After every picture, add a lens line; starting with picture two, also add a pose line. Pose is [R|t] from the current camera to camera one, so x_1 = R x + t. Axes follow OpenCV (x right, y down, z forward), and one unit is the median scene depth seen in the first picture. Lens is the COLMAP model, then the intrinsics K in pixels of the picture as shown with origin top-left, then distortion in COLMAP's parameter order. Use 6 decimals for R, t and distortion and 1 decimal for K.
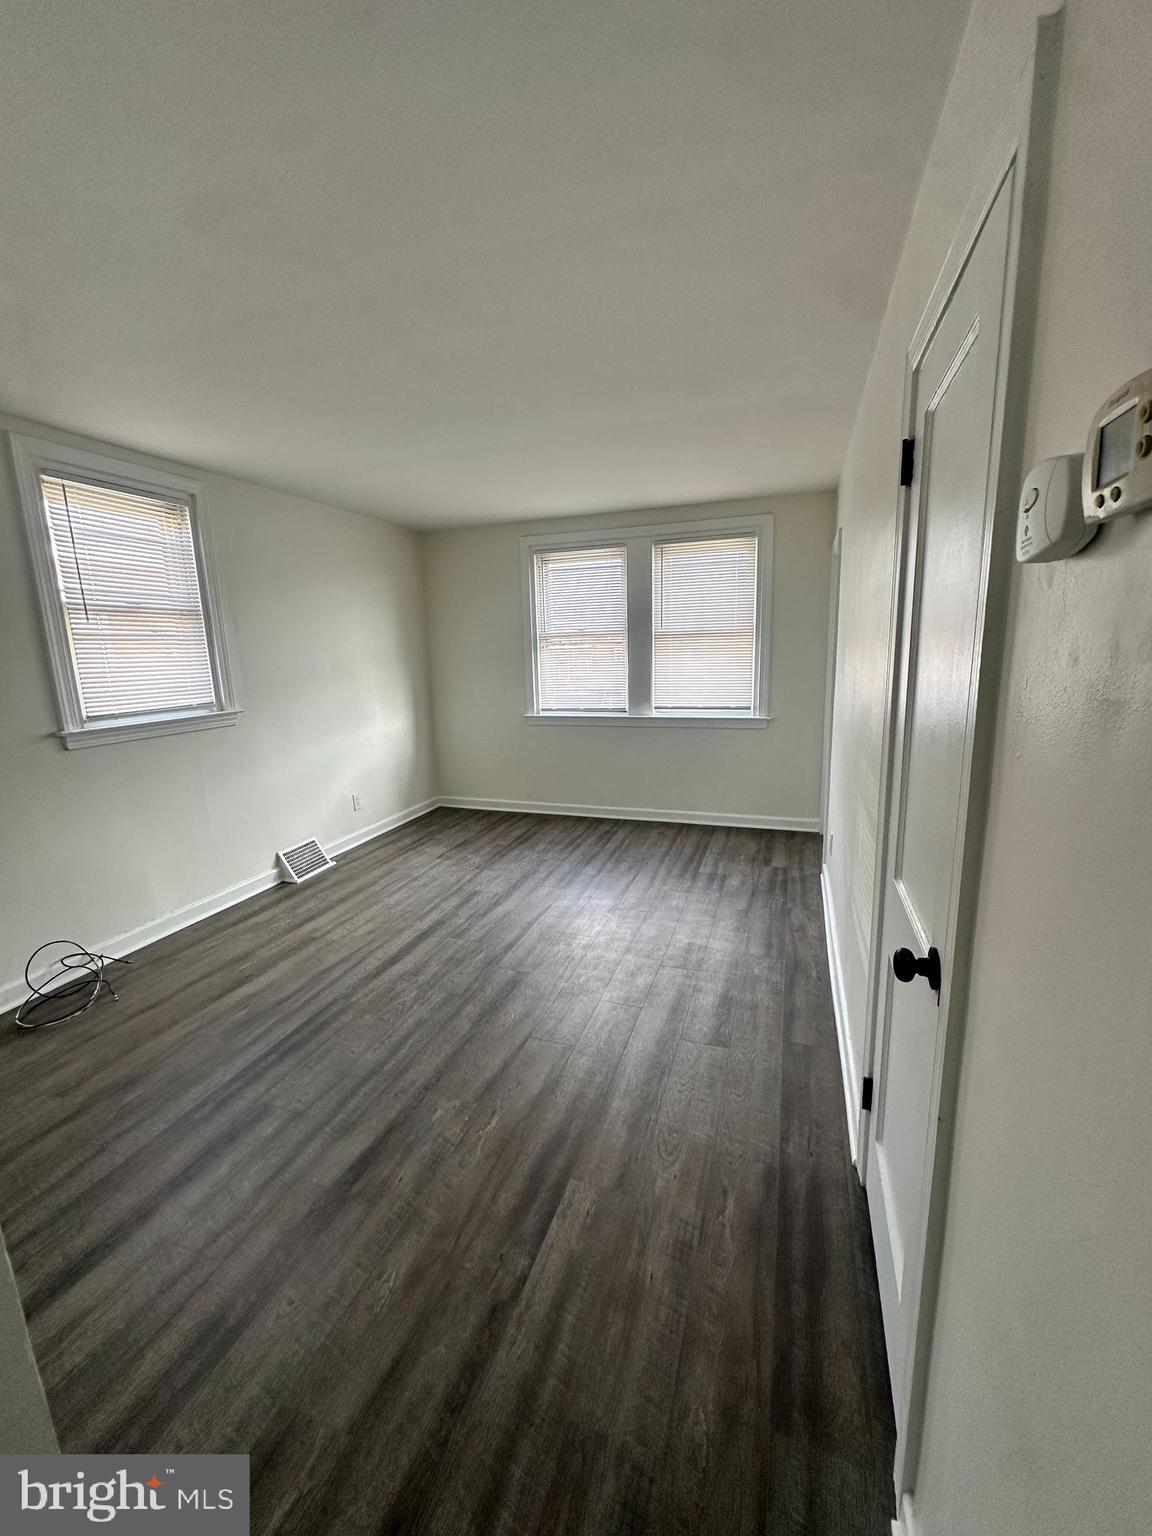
lens RADIAL K [[609.0, 0, 576.2], [0, 609.0, 766.3], [0, 0, 1]] dist [-0.000050, -0.000226]
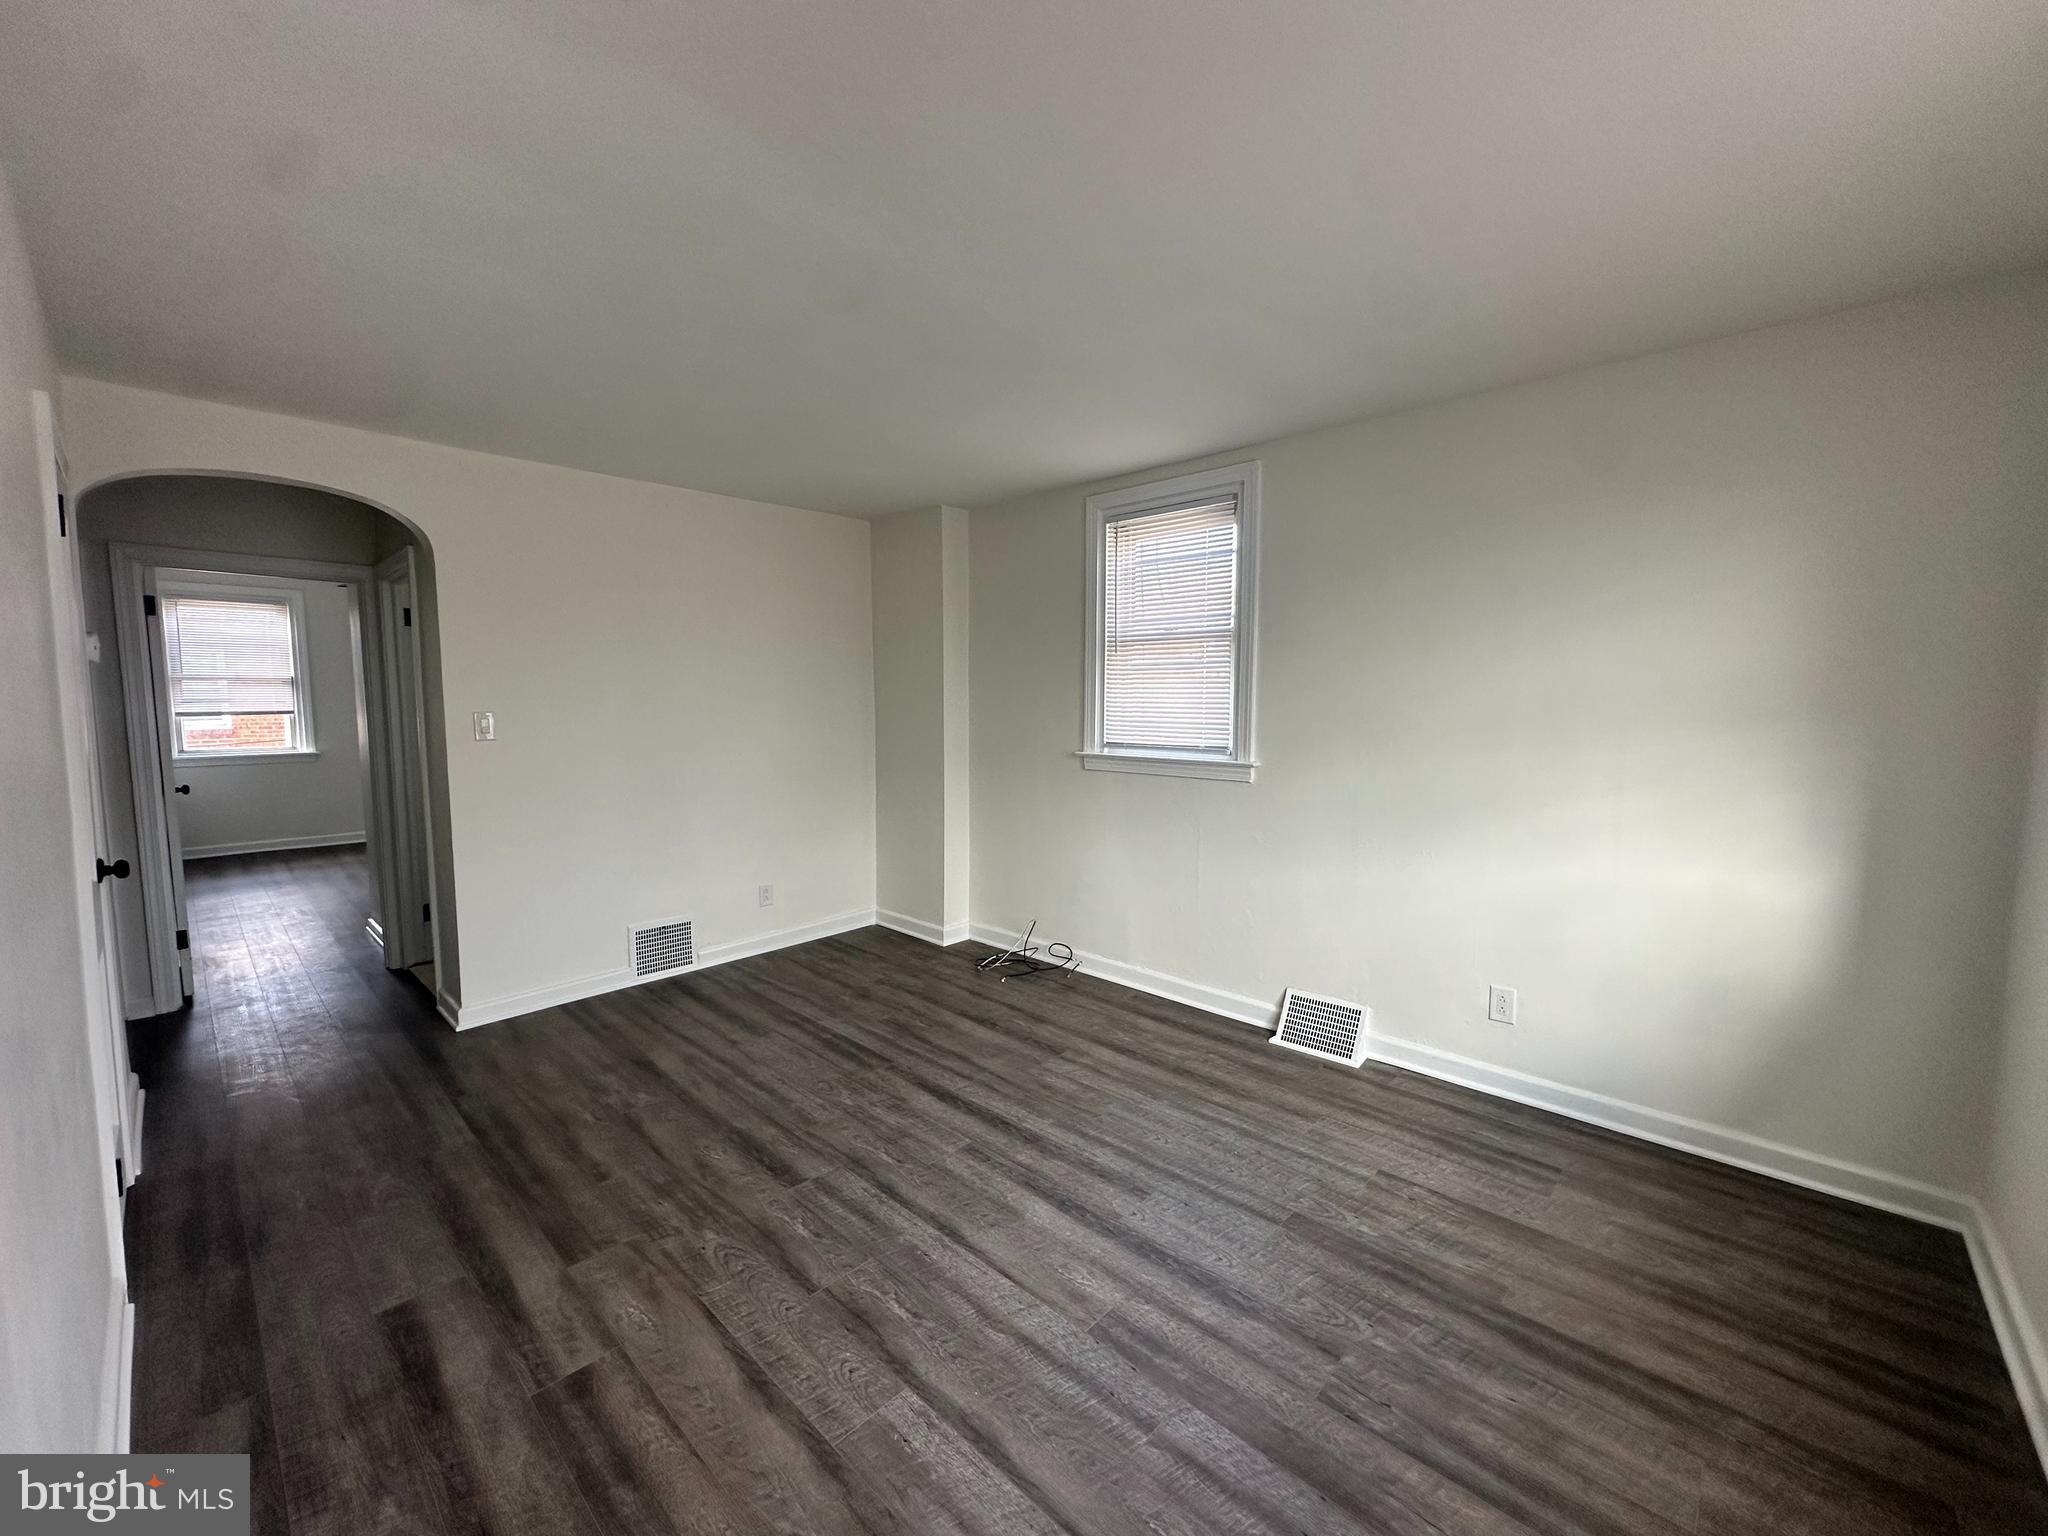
lens RADIAL K [[812.0, 0, 1022.4], [0, 812.0, 763.9], [0, 0, 1]] dist [-0.000050, -0.000226]
pose [[-0.403846, 0.105795, -0.908689, 0.459738], [-0.166497, 0.968202, 0.186720, -0.243184], [0.899548, 0.226700, -0.373390, 1.203750]]
